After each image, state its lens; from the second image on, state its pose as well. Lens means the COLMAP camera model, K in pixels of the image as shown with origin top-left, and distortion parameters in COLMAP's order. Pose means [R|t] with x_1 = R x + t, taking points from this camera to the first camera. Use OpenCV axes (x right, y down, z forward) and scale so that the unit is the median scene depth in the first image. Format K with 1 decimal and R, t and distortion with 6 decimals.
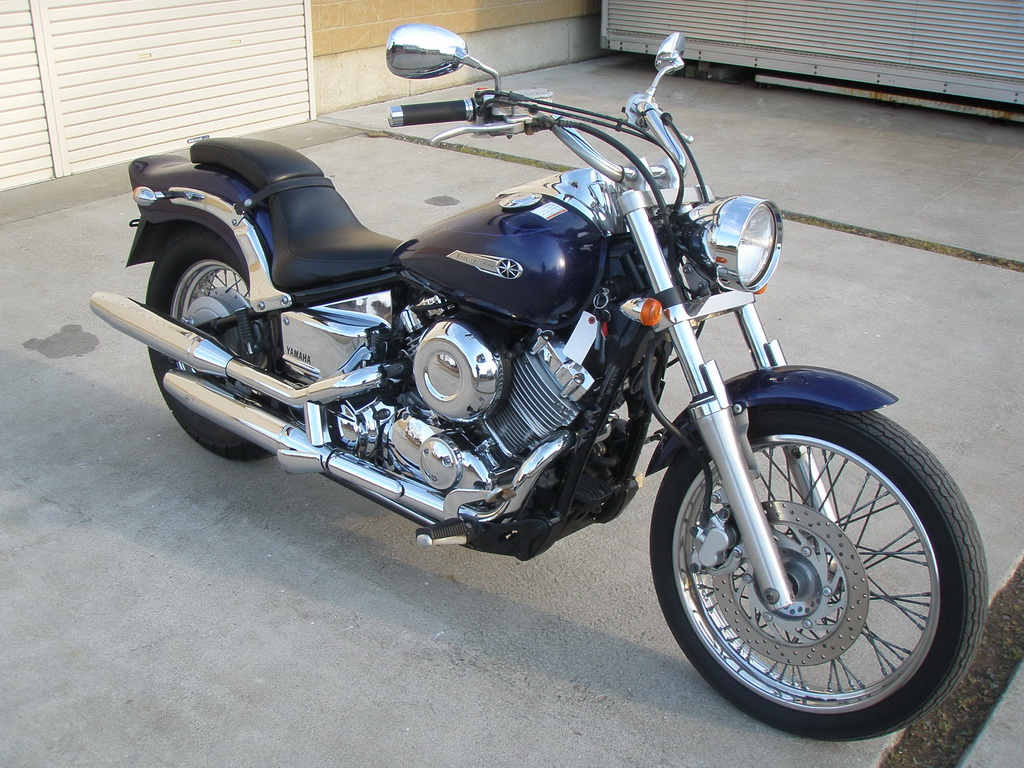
lens RADIAL K [[1142.4, 0, 505.9], [0, 1142.4, 399.6], [0, 0, 1]] dist [-0.206245, 0.207670]
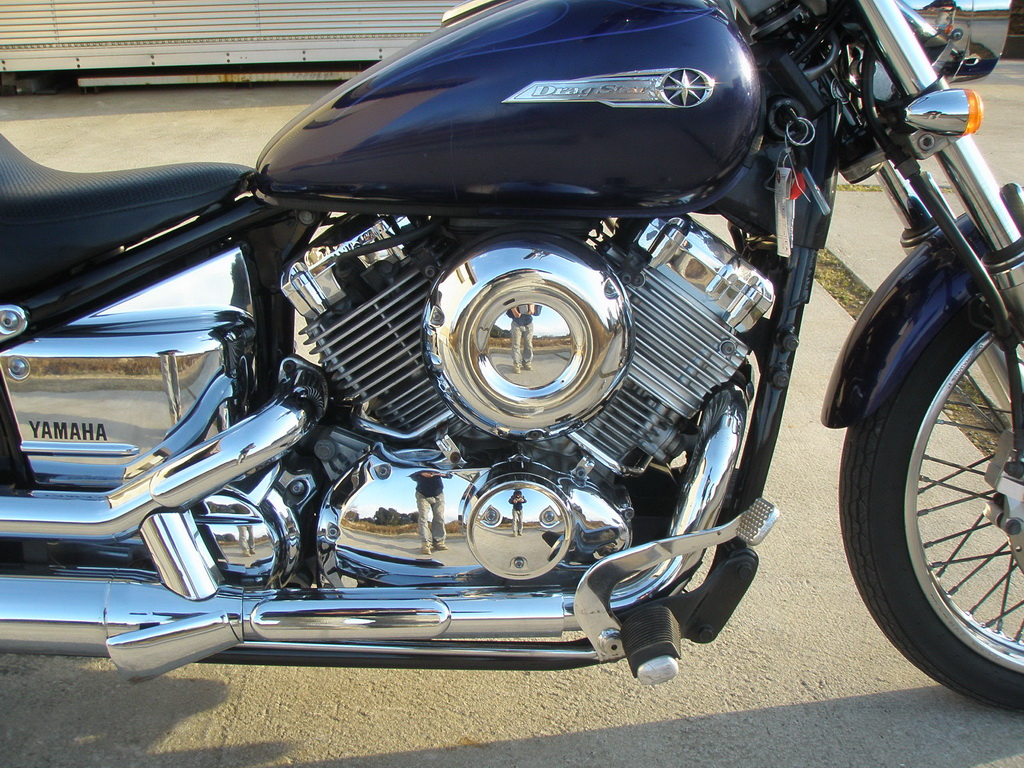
lens RADIAL K [[1142.4, 0, 505.9], [0, 1142.4, 399.6], [0, 0, 1]] dist [-0.206245, 0.207670]
pose [[0.756627, -0.258871, 0.600417, -0.319993], [0.284618, 0.957119, 0.053997, -0.025674], [-0.588649, 0.130033, 0.797862, 0.542689]]
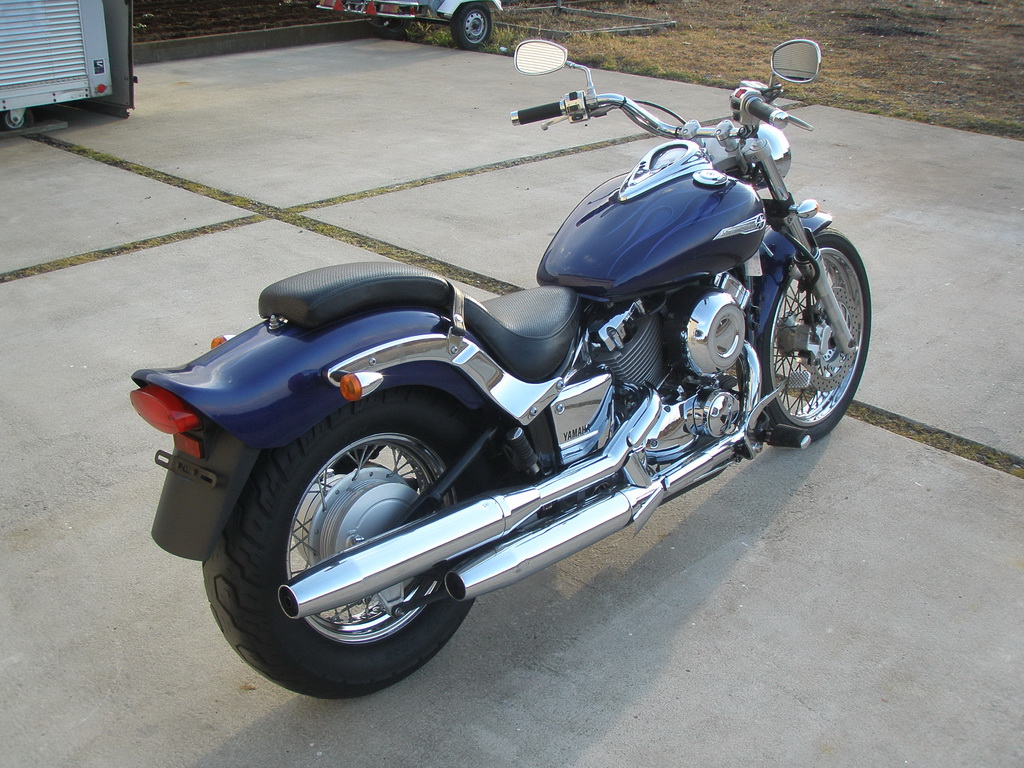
lens RADIAL K [[1142.4, 0, 505.9], [0, 1142.4, 399.6], [0, 0, 1]] dist [-0.206245, 0.207670]
pose [[0.100821, -0.418435, 0.902634, -1.029362], [0.416306, 0.841754, 0.343713, -0.410371], [-0.903617, 0.341118, 0.259064, 0.813921]]
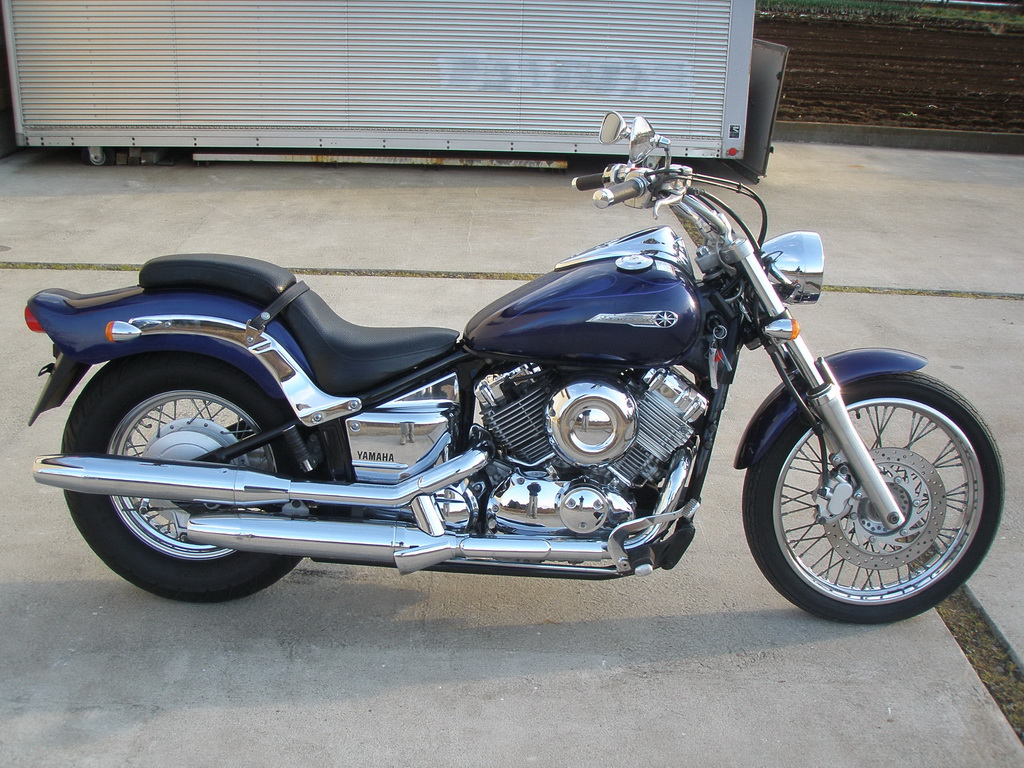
lens RADIAL K [[1142.4, 0, 505.9], [0, 1142.4, 399.6], [0, 0, 1]] dist [-0.206245, 0.207670]
pose [[0.776164, -0.211854, 0.593875, -0.681442], [0.247447, 0.968648, 0.022148, -0.082205], [-0.579948, 0.129762, 0.804253, 0.133901]]
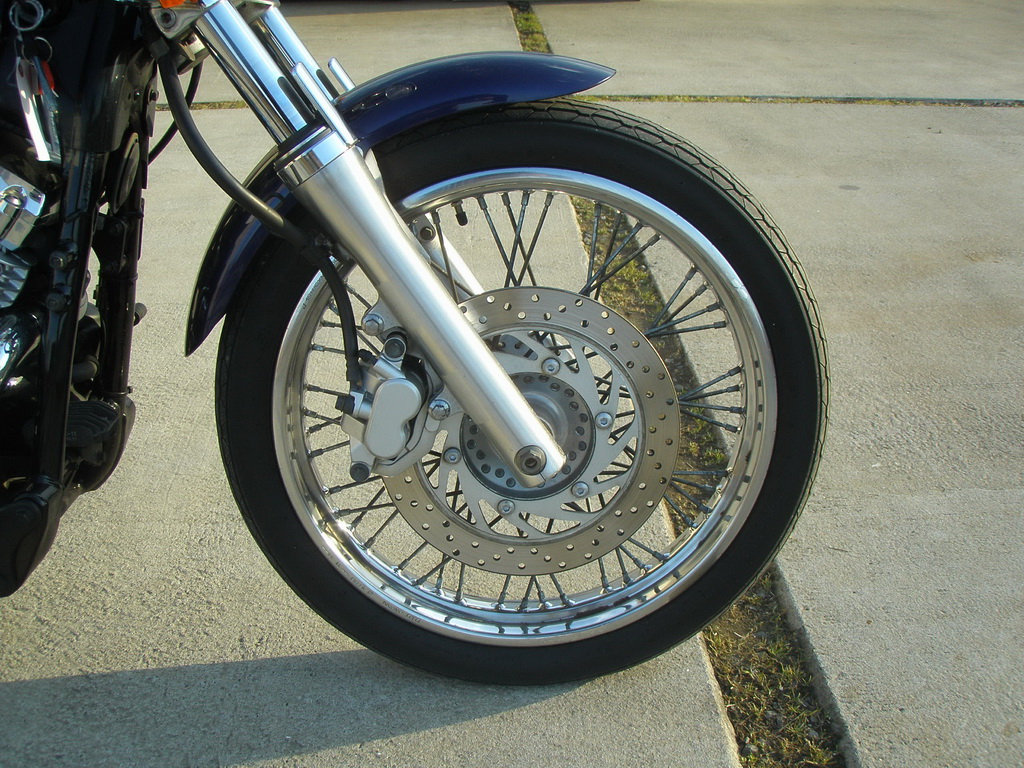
lens RADIAL K [[1142.4, 0, 505.9], [0, 1142.4, 399.6], [0, 0, 1]] dist [-0.206245, 0.207670]
pose [[0.754187, -0.301781, 0.583207, -0.067398], [0.289198, 0.950018, 0.117604, 0.059715], [-0.589548, 0.079967, 0.803765, 0.427770]]
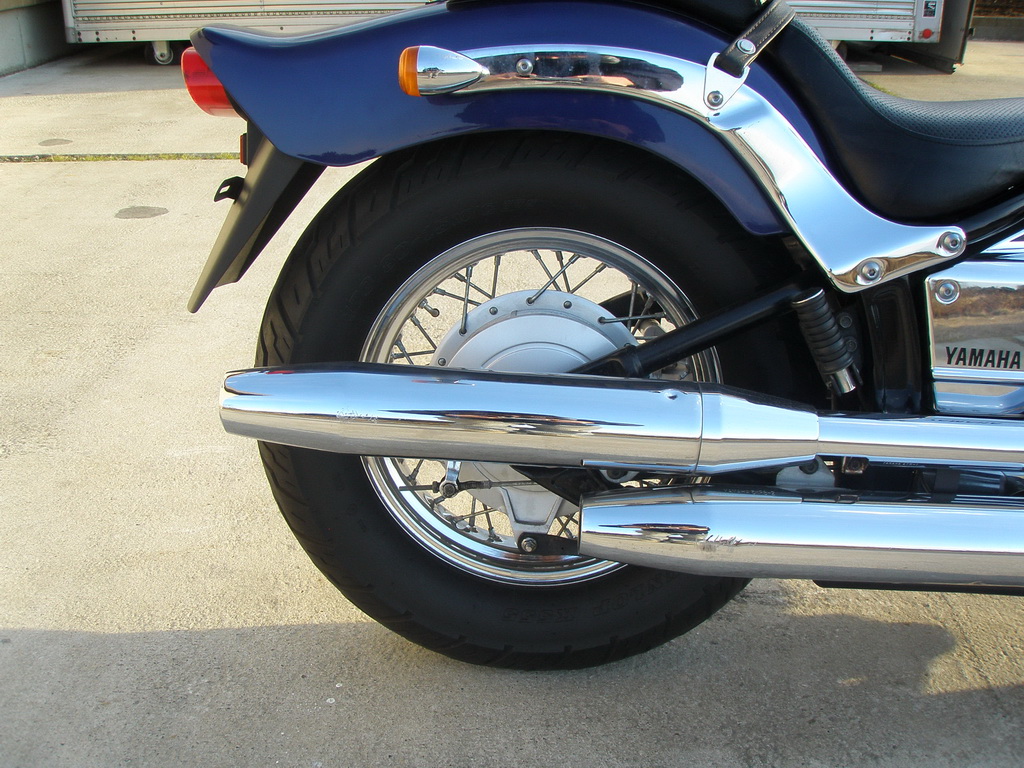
lens RADIAL K [[1142.4, 0, 505.9], [0, 1142.4, 399.6], [0, 0, 1]] dist [-0.206245, 0.207670]
pose [[0.790739, -0.247871, 0.559725, -0.592805], [0.265620, 0.962723, 0.051089, -0.097883], [-0.551524, 0.108276, 0.827102, 0.752424]]
